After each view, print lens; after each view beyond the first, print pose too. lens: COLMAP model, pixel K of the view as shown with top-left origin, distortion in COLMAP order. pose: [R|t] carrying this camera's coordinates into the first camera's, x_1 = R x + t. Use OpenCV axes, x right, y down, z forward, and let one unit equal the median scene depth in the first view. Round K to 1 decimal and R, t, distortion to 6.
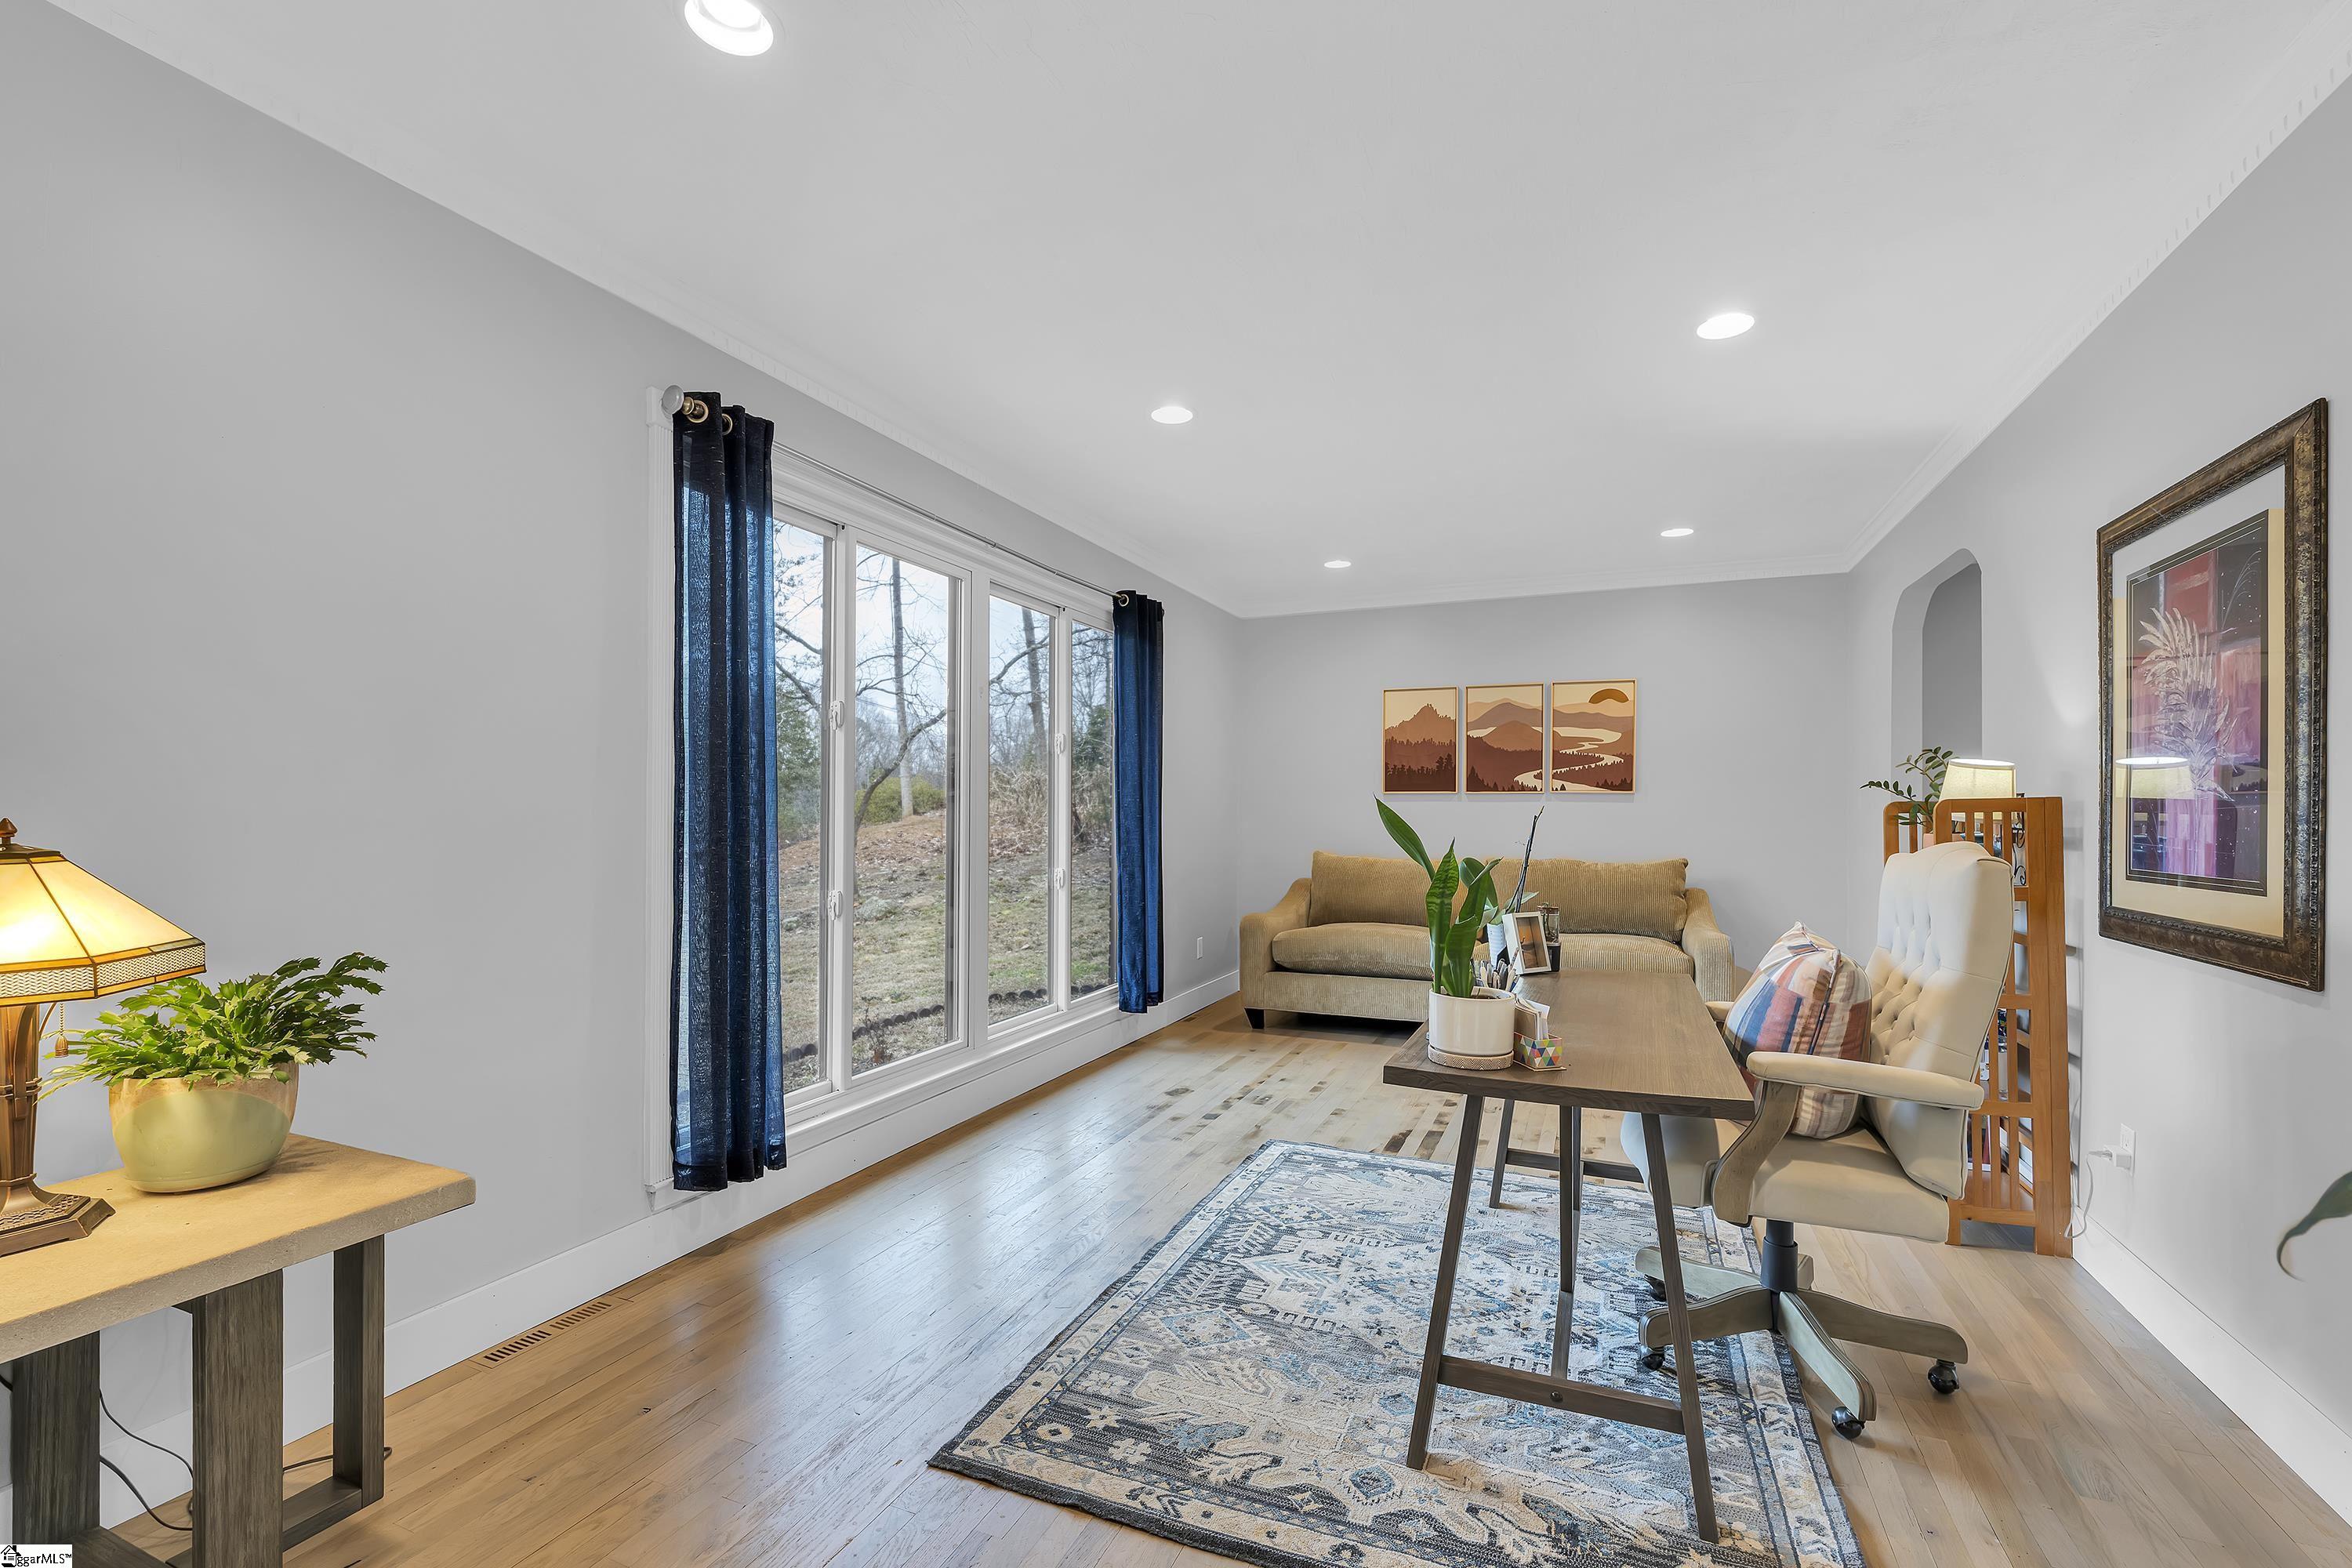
lens RADIAL K [[1030.2, 0, 1172.7], [0, 1030.2, 803.8], [0, 0, 1]] dist [-0.000577, 0.000003]
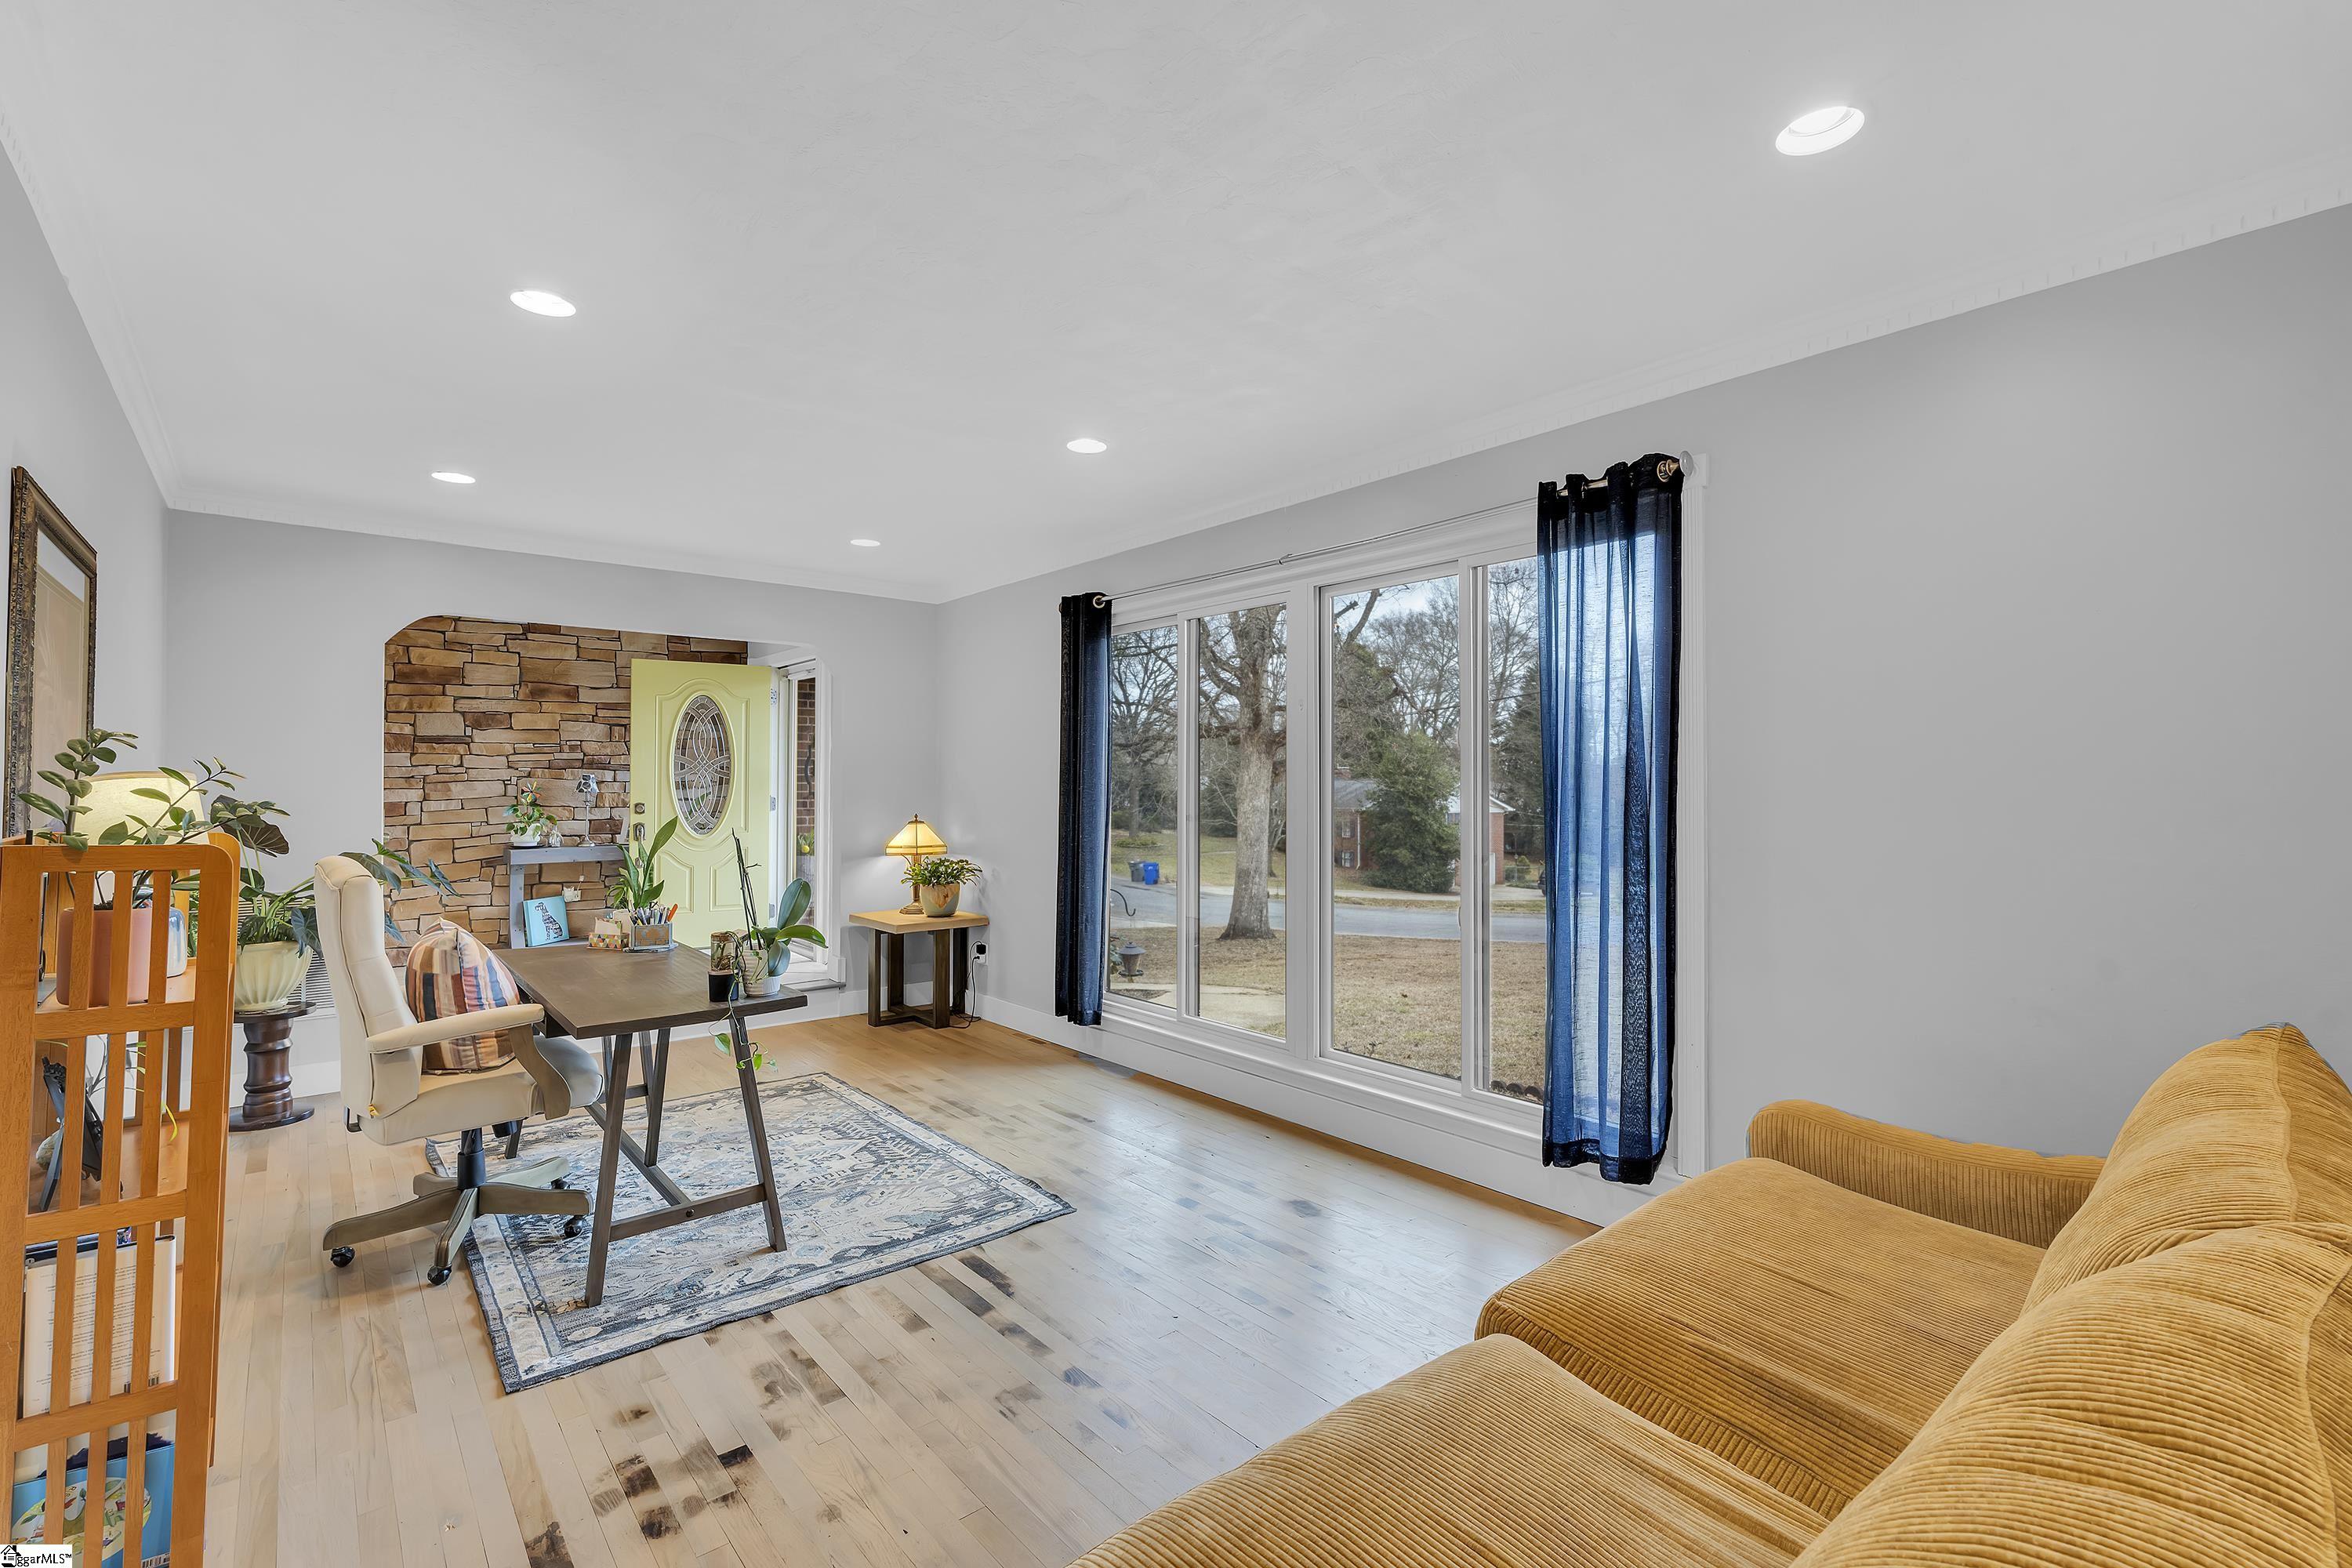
lens RADIAL K [[1030.2, 0, 1173.0], [0, 1030.2, 772.0], [0, 0, 1]] dist [-0.000577, 0.000003]
pose [[-0.443101, -0.021018, -0.896225, 1.031452], [-0.000759, 0.999734, -0.023070, -0.026483], [0.896472, -0.009542, -0.442999, 1.787199]]
